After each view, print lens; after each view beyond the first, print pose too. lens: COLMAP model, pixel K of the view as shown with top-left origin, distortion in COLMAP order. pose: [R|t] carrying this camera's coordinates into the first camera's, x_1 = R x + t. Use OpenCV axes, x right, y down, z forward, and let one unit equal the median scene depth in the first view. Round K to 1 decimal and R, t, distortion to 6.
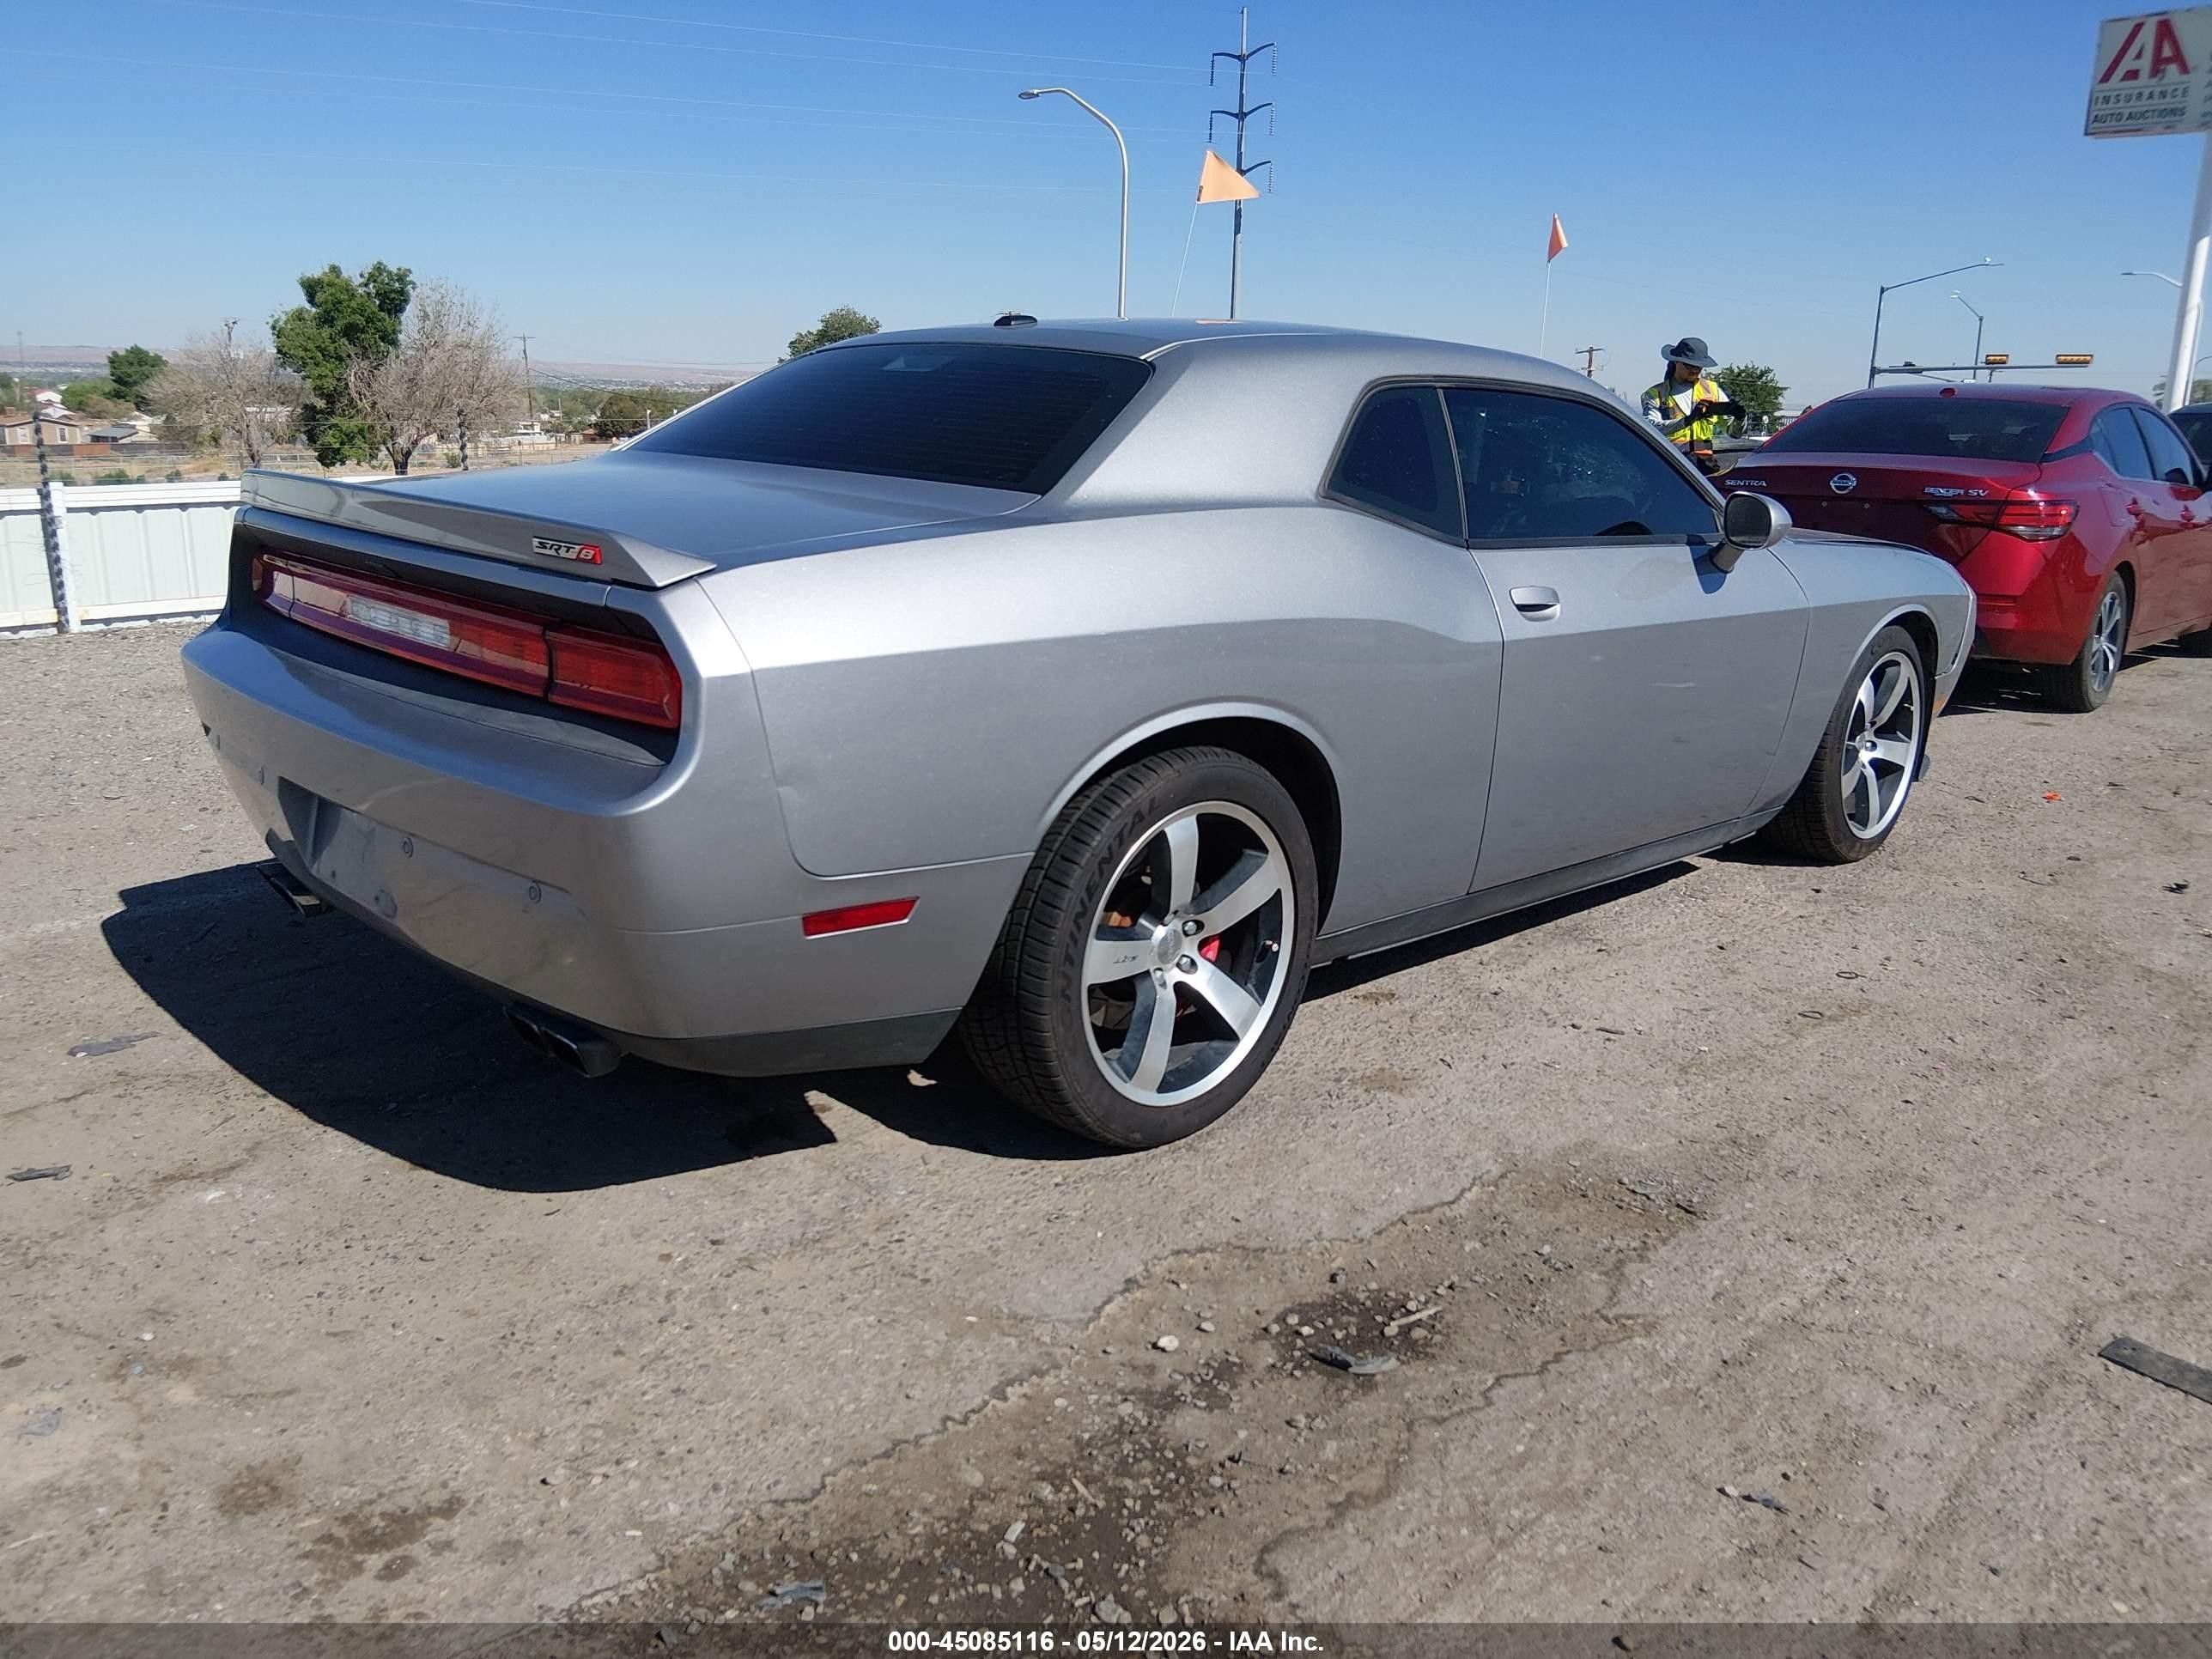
lens RADIAL K [[1752.3, 0, 1090.6], [0, 1752.3, 830.4], [0, 0, 1]] dist [0.014296, -0.044686]
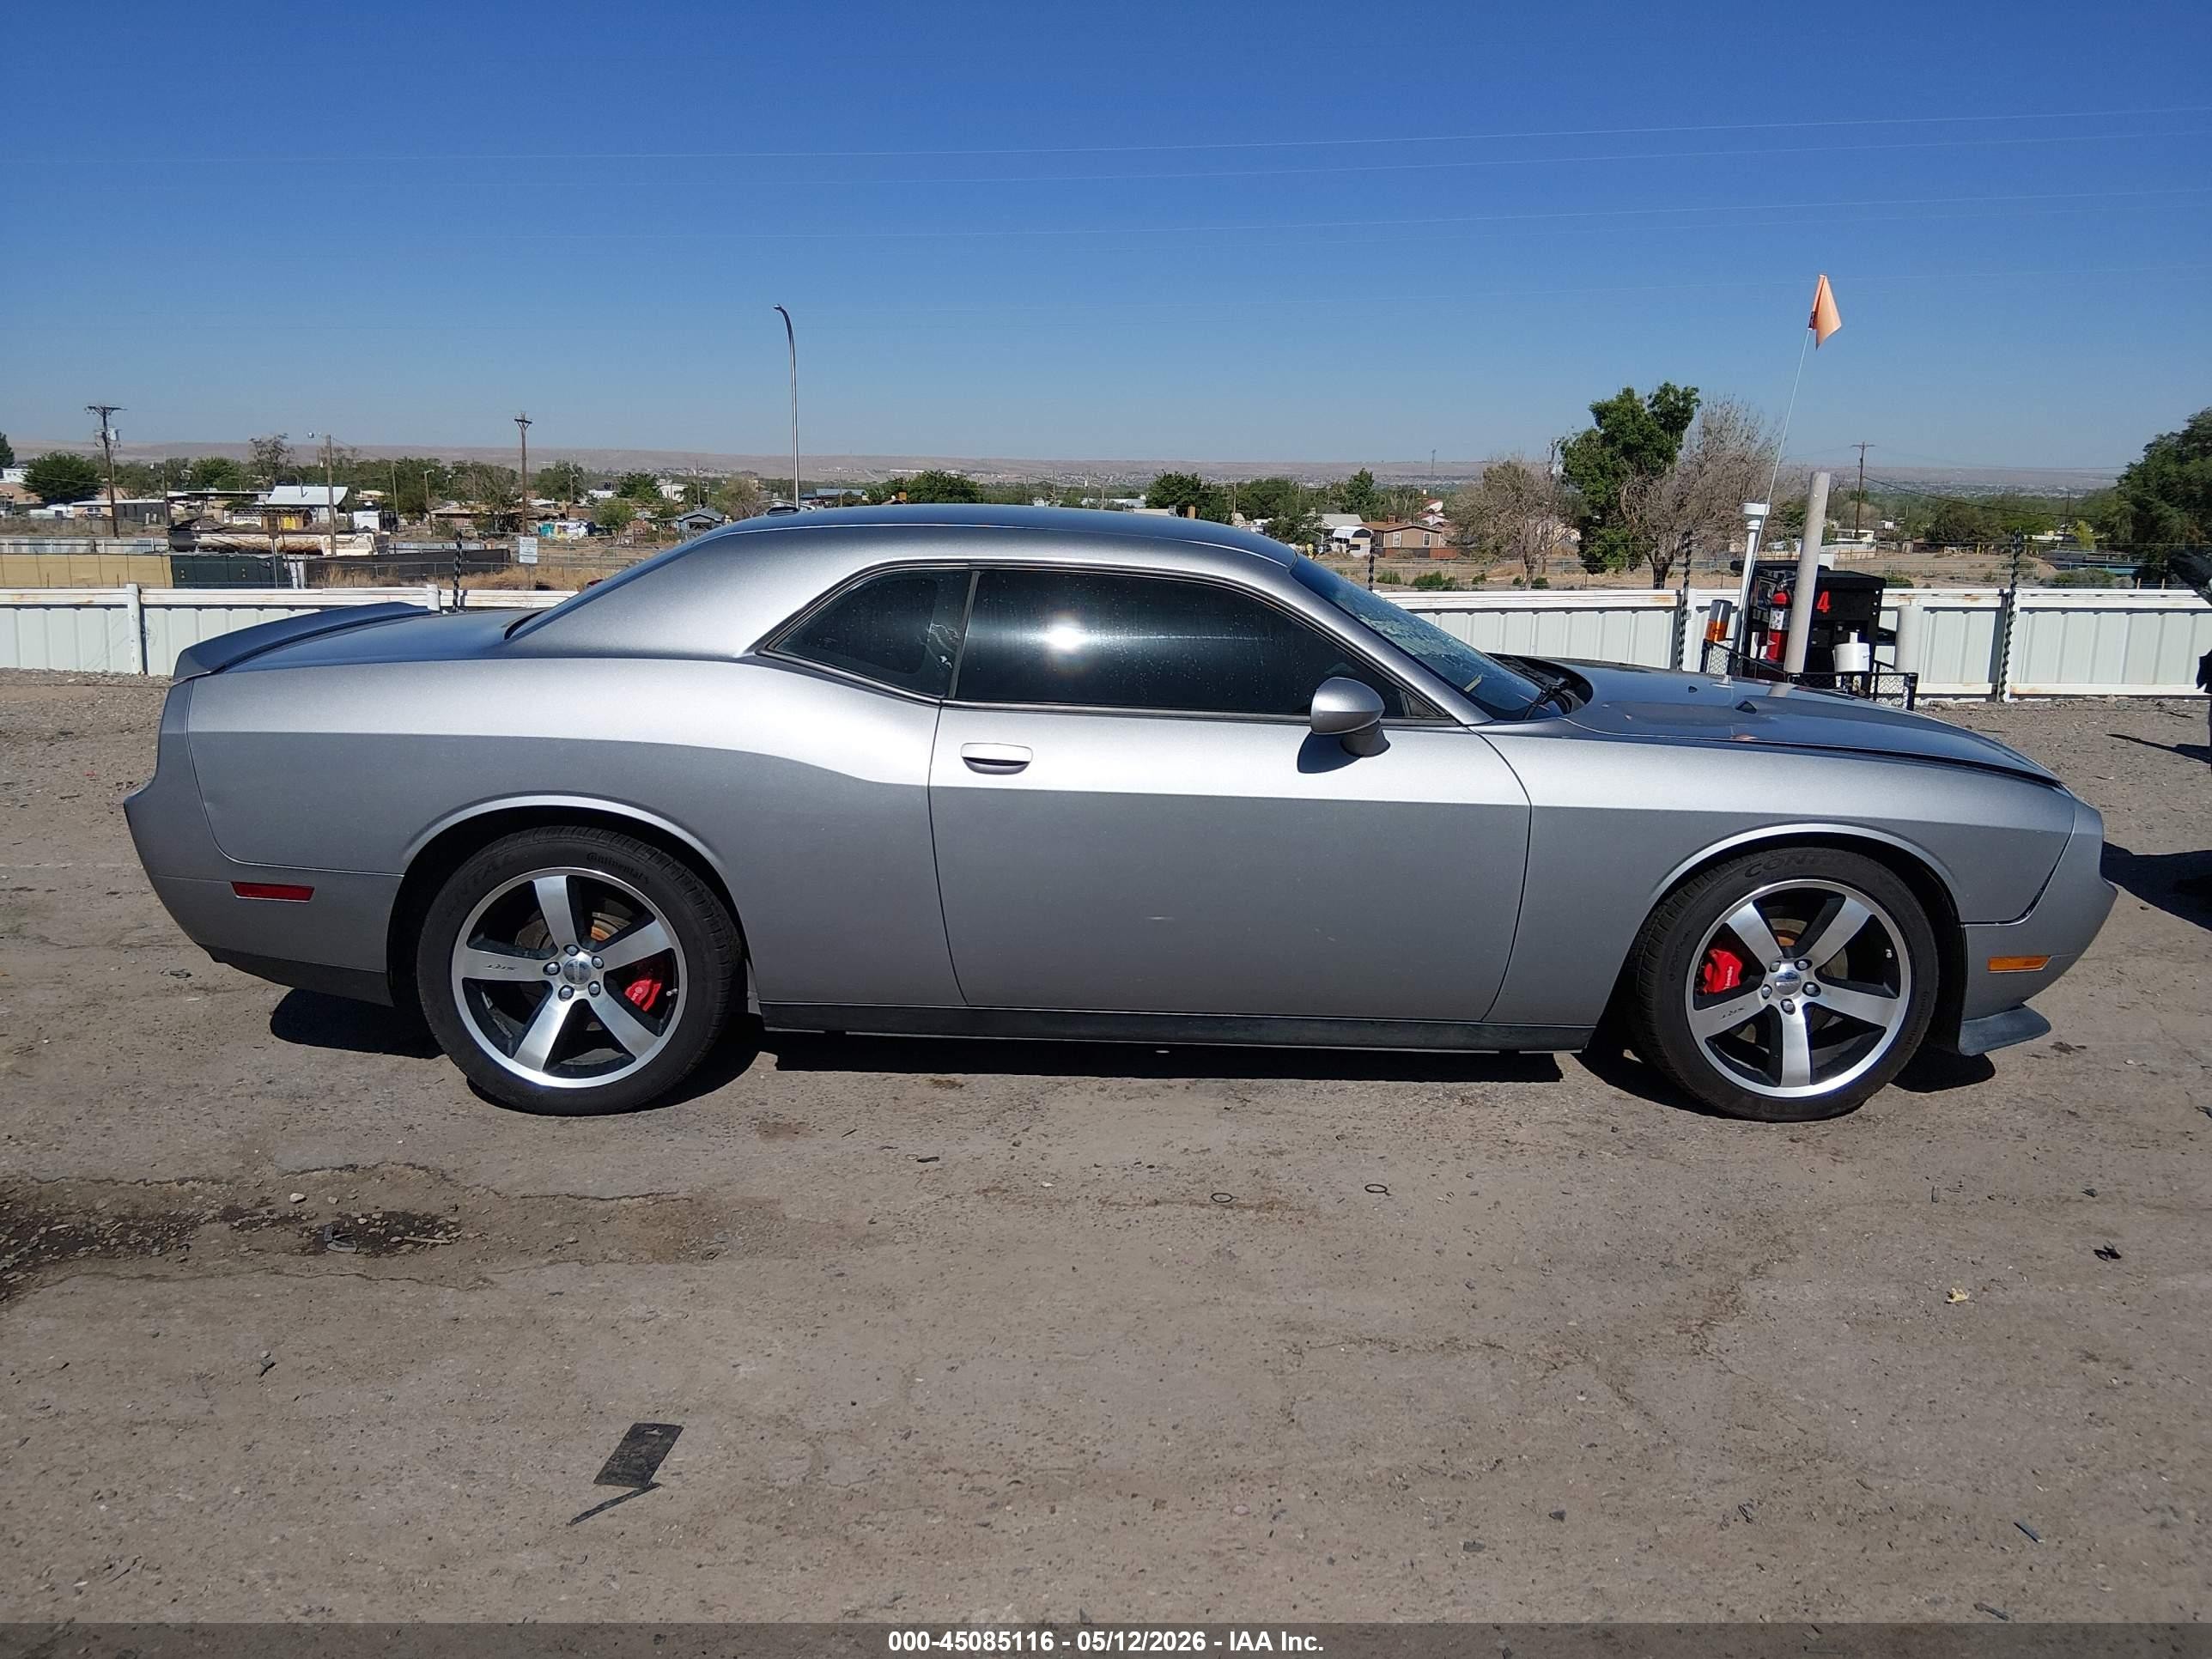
lens RADIAL K [[1752.3, 0, 1089.4], [0, 1752.3, 836.9], [0, 0, 1]] dist [0.014296, -0.044686]
pose [[0.714027, 0.123296, -0.689176, 0.184102], [-0.159770, 0.987092, 0.011063, -0.016972], [0.681644, 0.102210, 0.724510, 0.038883]]
